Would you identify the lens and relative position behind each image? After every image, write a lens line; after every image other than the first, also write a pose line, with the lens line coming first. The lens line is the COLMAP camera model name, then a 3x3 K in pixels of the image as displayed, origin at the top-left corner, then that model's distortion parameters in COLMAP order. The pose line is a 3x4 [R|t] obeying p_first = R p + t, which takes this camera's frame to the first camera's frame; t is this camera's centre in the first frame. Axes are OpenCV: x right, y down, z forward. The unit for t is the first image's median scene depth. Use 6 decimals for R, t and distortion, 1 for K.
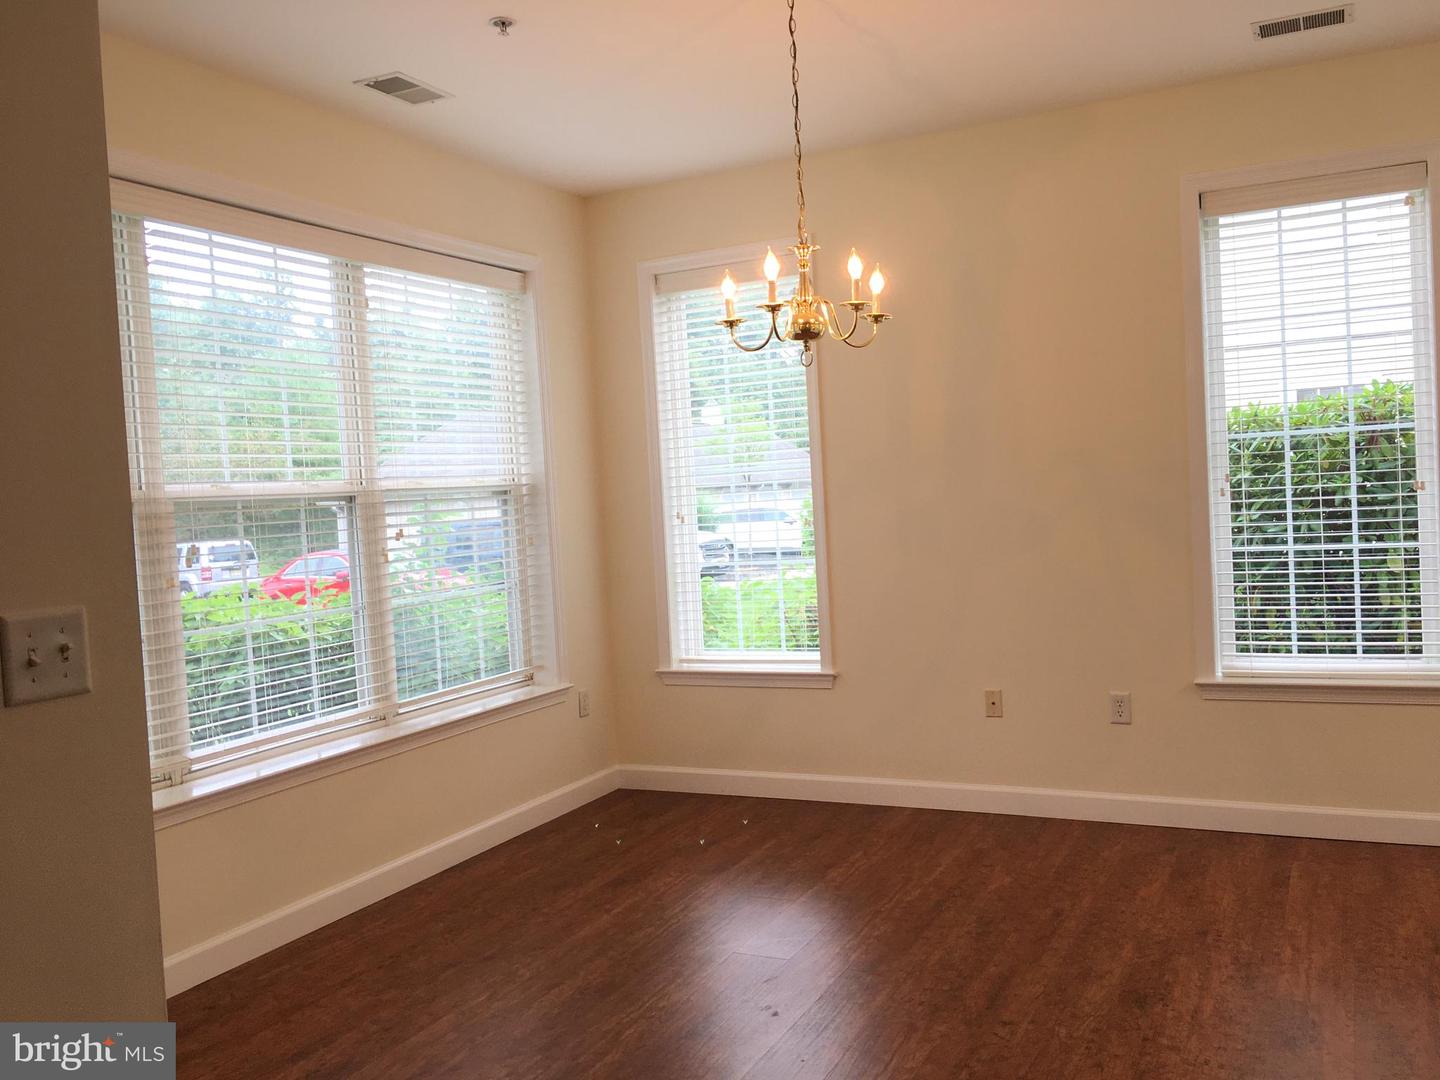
lens RADIAL K [[1211.6, 0, 720.0], [0, 1211.6, 540.0], [0, 0, 1]] dist [-0.001017, -0.003859]
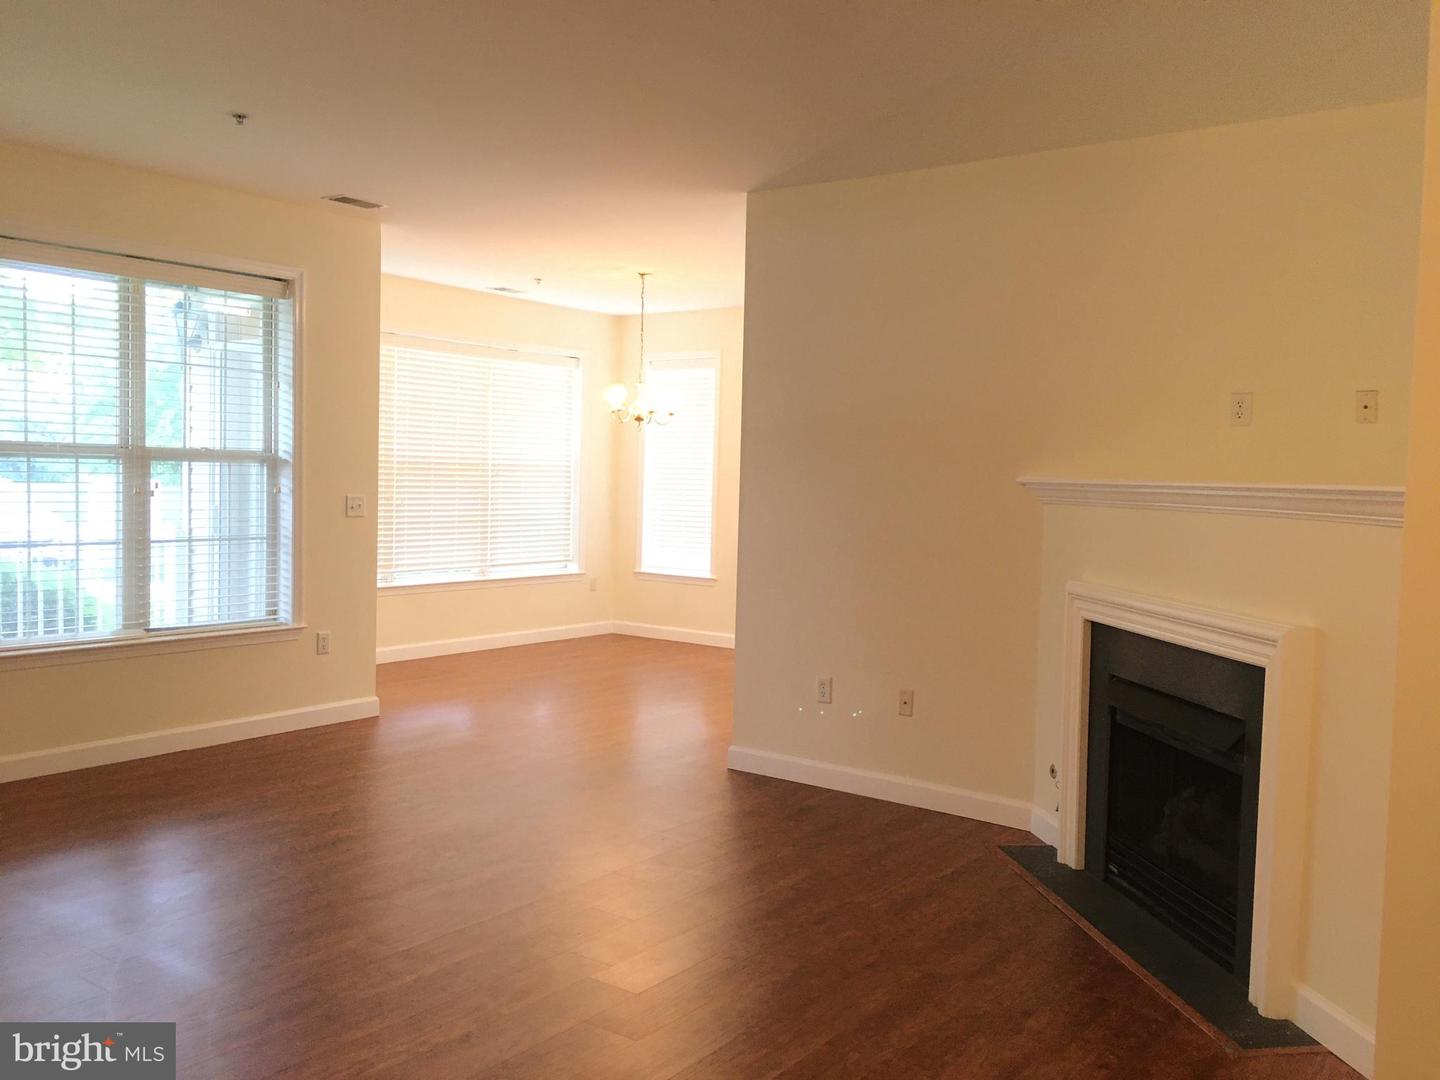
lens RADIAL K [[1176.1, 0, 720.0], [0, 1176.1, 540.0], [0, 0, 1]] dist [0.007753, -0.003362]
pose [[0.981758, 0.094052, -0.165243, 0.603332], [-0.090432, 0.995471, 0.029311, -0.007909], [0.167252, -0.013833, 0.985817, -1.242383]]
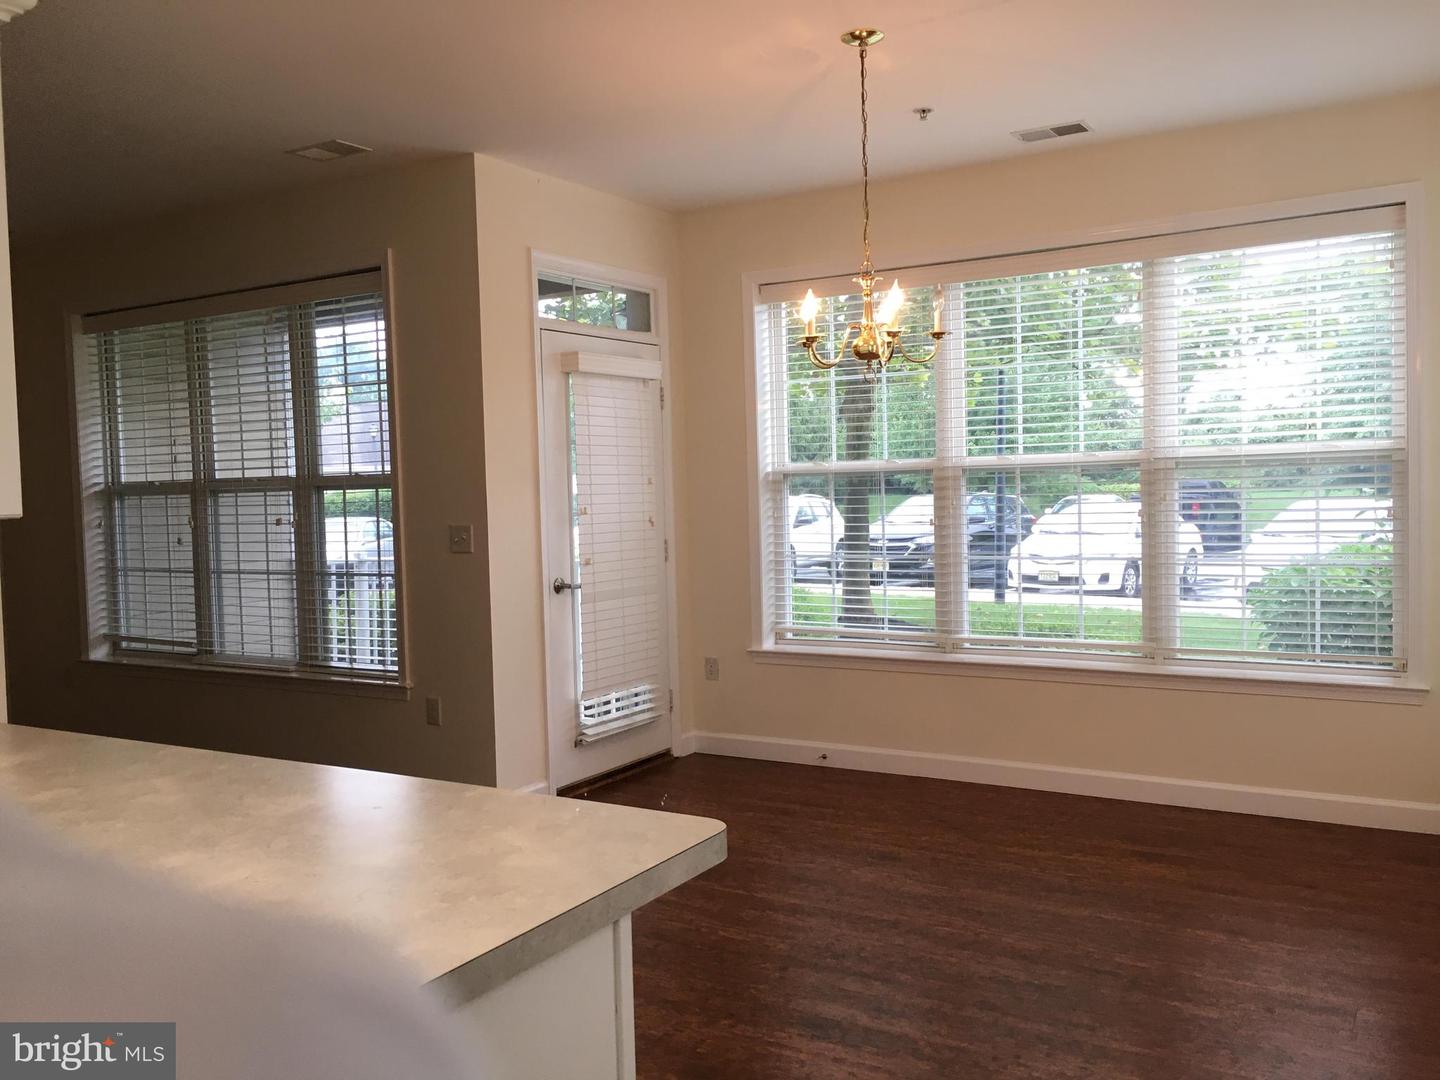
lens RADIAL K [[1248.8, 0, 720.0], [0, 1248.8, 540.0], [0, 0, 1]] dist [-0.001576, -0.004221]
pose [[-0.096133, 0.106074, -0.989700, 1.155360], [-0.004147, 0.994254, 0.106965, -0.111476], [0.995360, 0.014387, -0.095141, 0.878925]]
